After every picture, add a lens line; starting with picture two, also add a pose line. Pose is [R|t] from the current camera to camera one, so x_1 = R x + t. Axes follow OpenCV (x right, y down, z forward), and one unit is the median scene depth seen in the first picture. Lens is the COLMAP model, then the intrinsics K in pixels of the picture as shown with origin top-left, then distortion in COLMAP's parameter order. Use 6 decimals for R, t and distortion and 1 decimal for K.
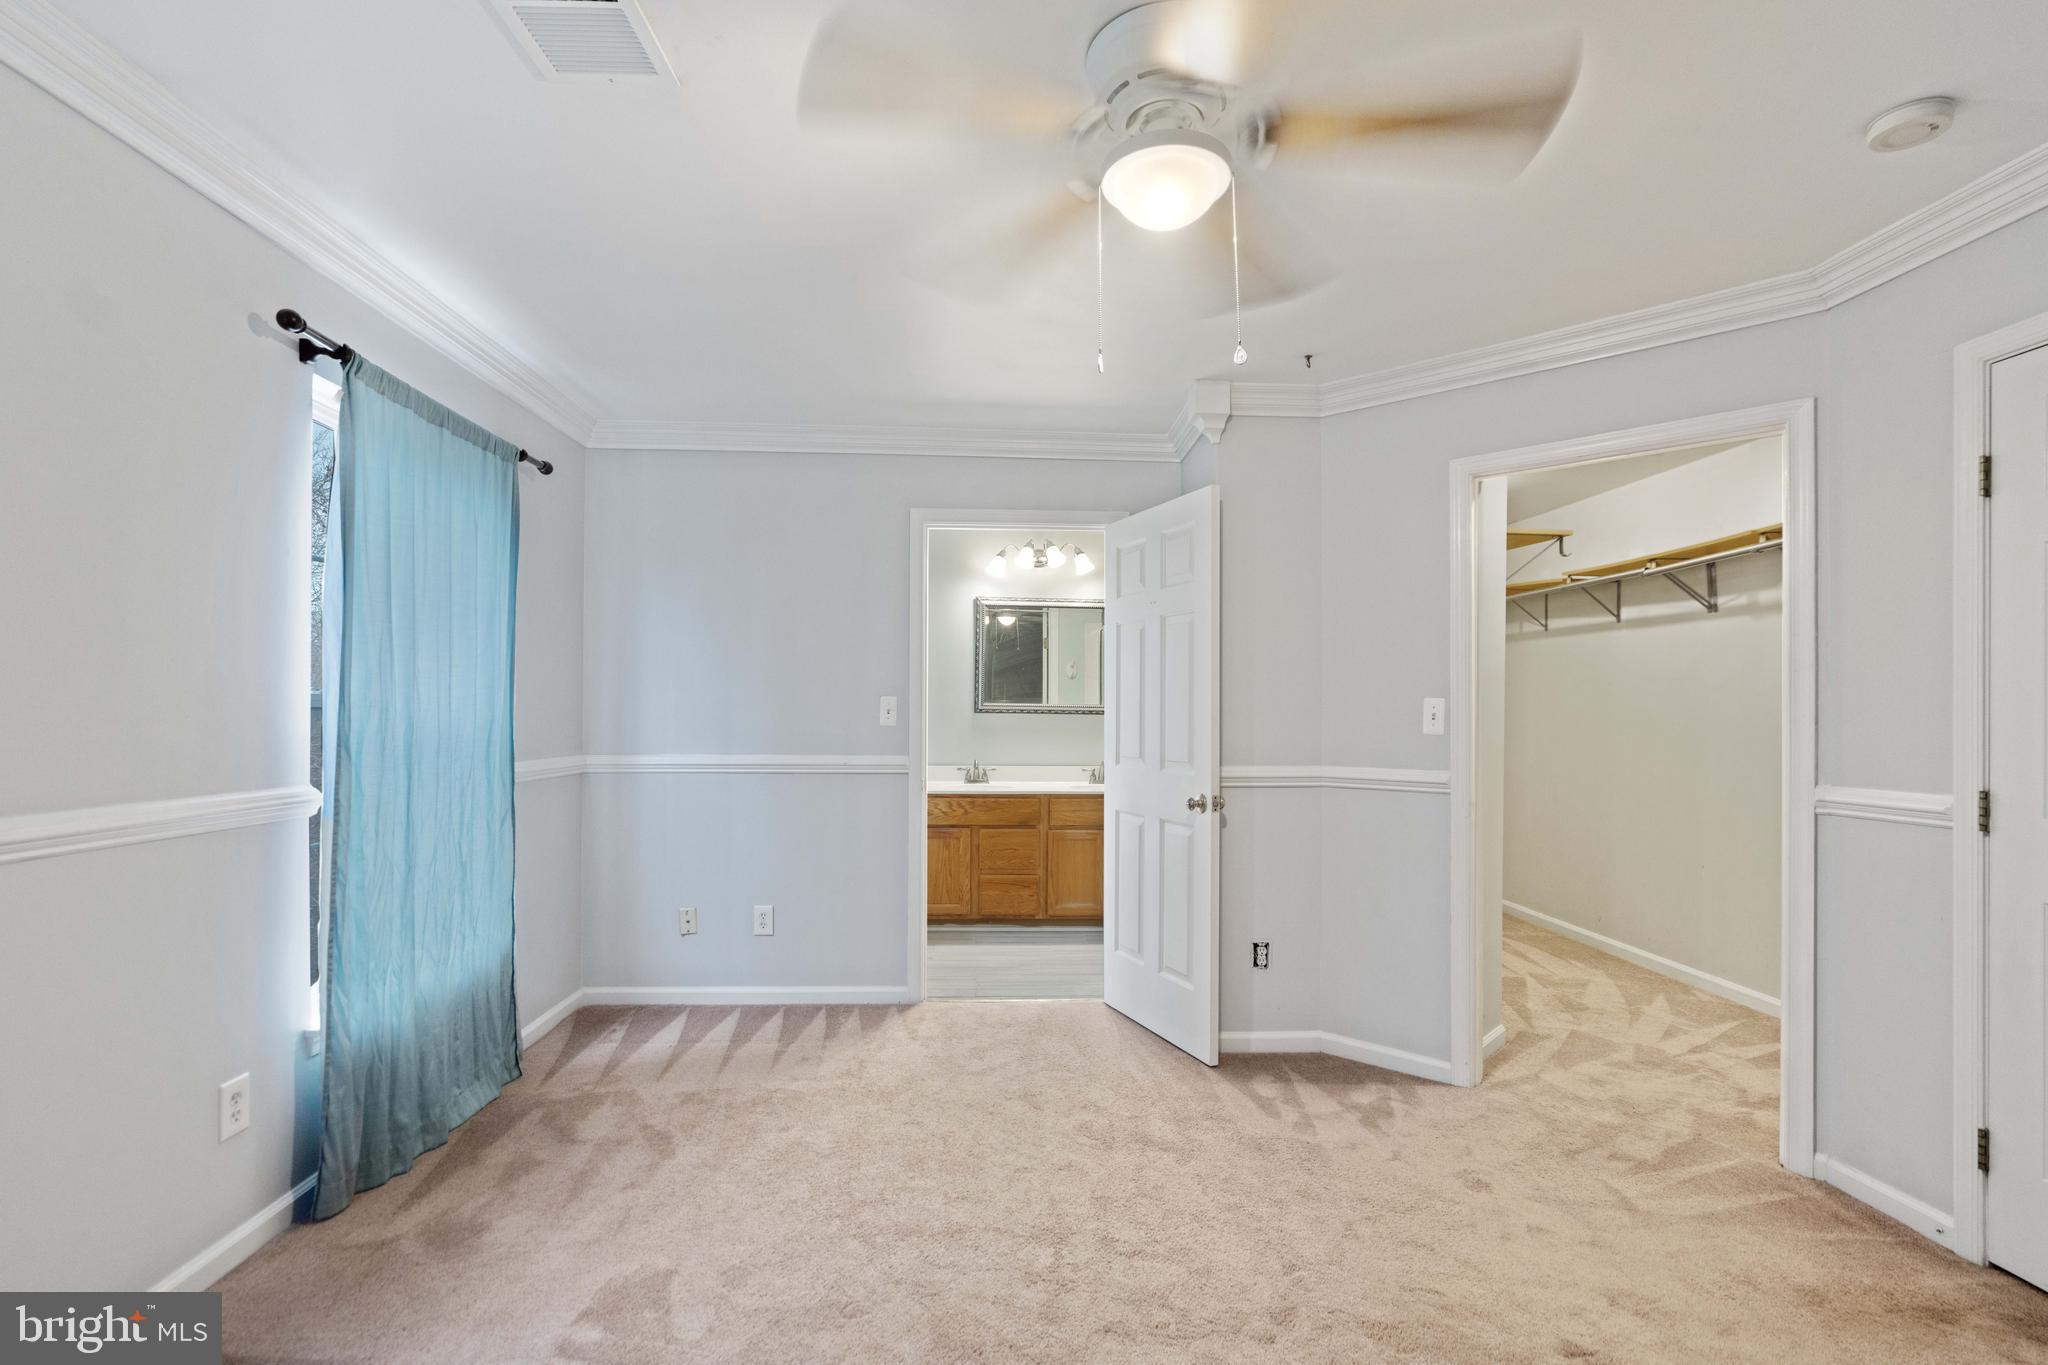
lens RADIAL K [[943.6, 0, 1016.5], [0, 943.6, 697.8], [0, 0, 1]] dist [0.000887, 0.000564]
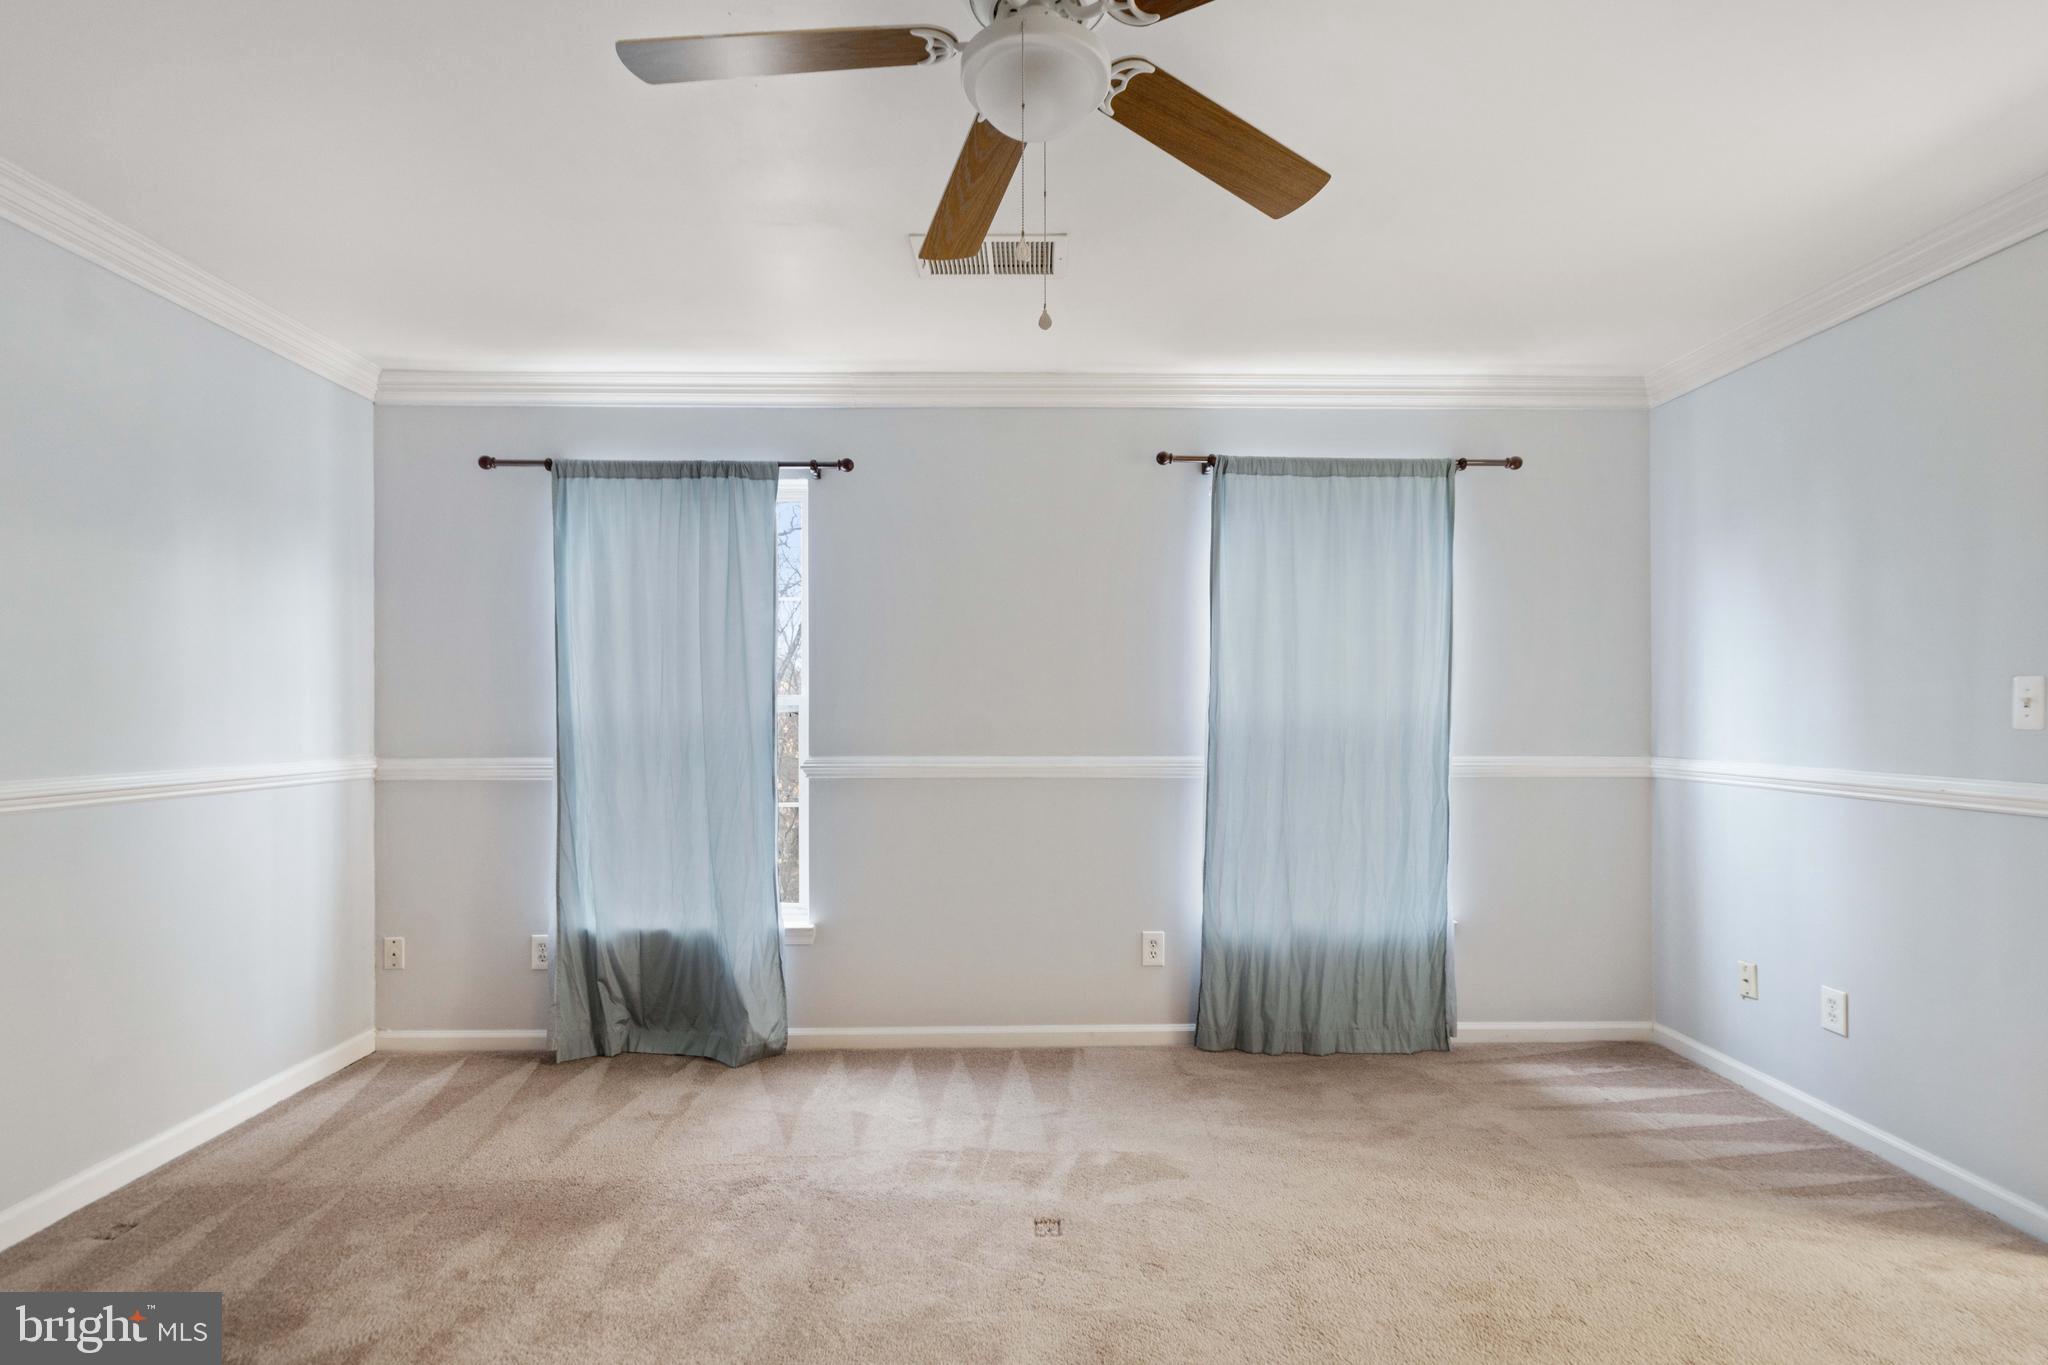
lens RADIAL K [[943.6, 0, 1020.1], [0, 943.6, 692.1], [0, 0, 1]] dist [0.000887, 0.000564]
pose [[-0.005755, -0.022841, -0.999723, 0.578502], [0.012071, 0.999665, -0.022909, 0.017393], [0.999911, -0.012200, -0.005477, 0.559078]]
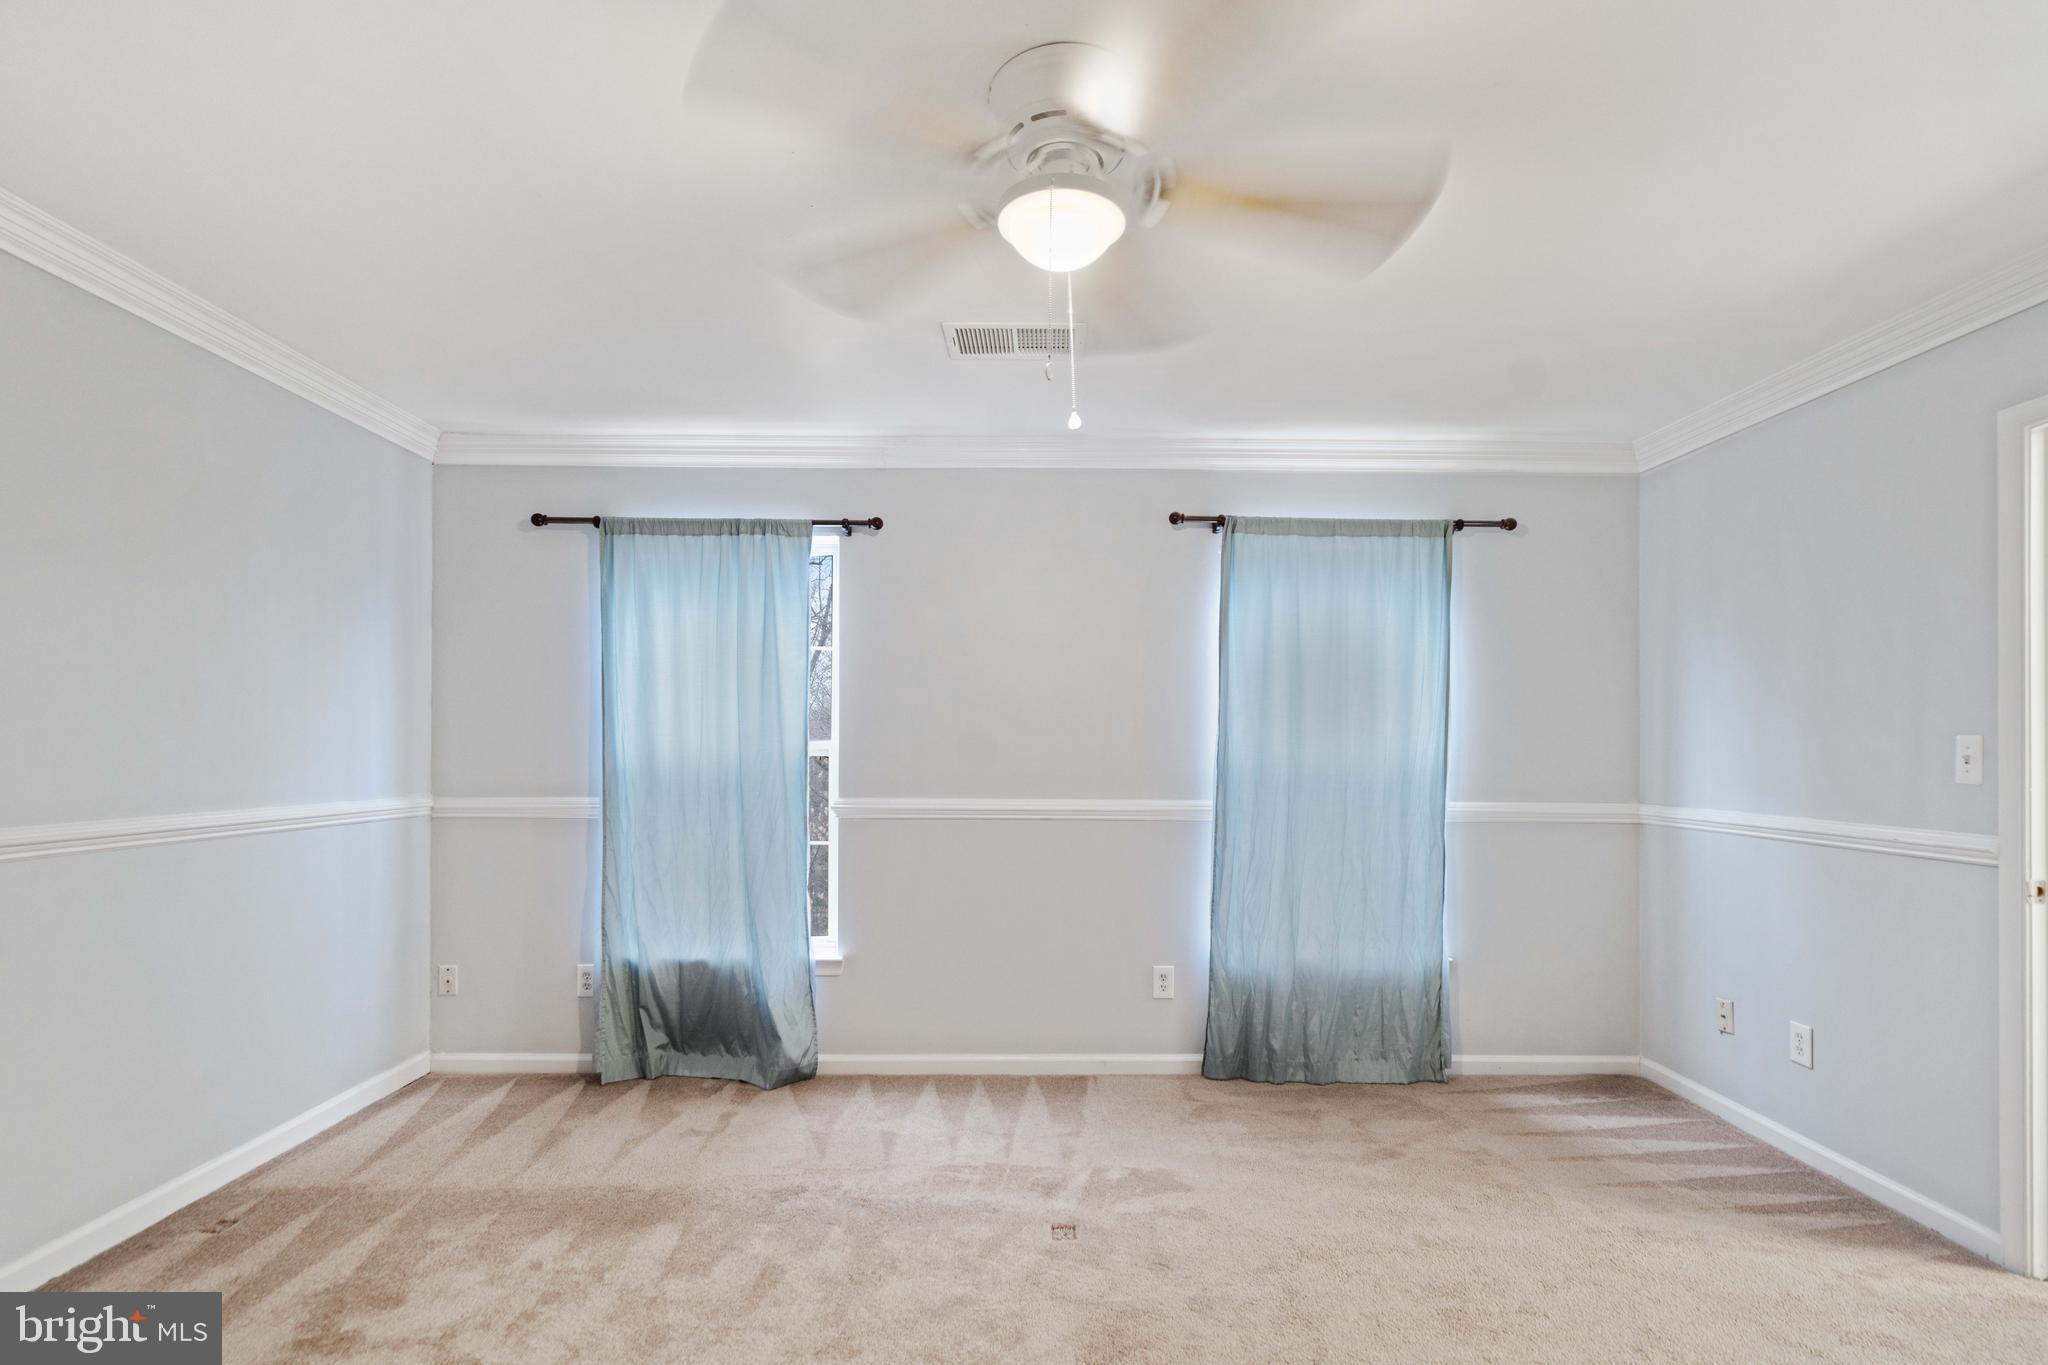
lens RADIAL K [[943.6, 0, 1024.8], [0, 943.6, 729.6], [0, 0, 1]] dist [0.000887, 0.000564]
pose [[-0.015001, -0.023629, -0.999608, 0.648098], [0.005563, 0.999703, -0.023715, 0.008065], [0.999872, -0.005917, -0.014865, 0.552782]]
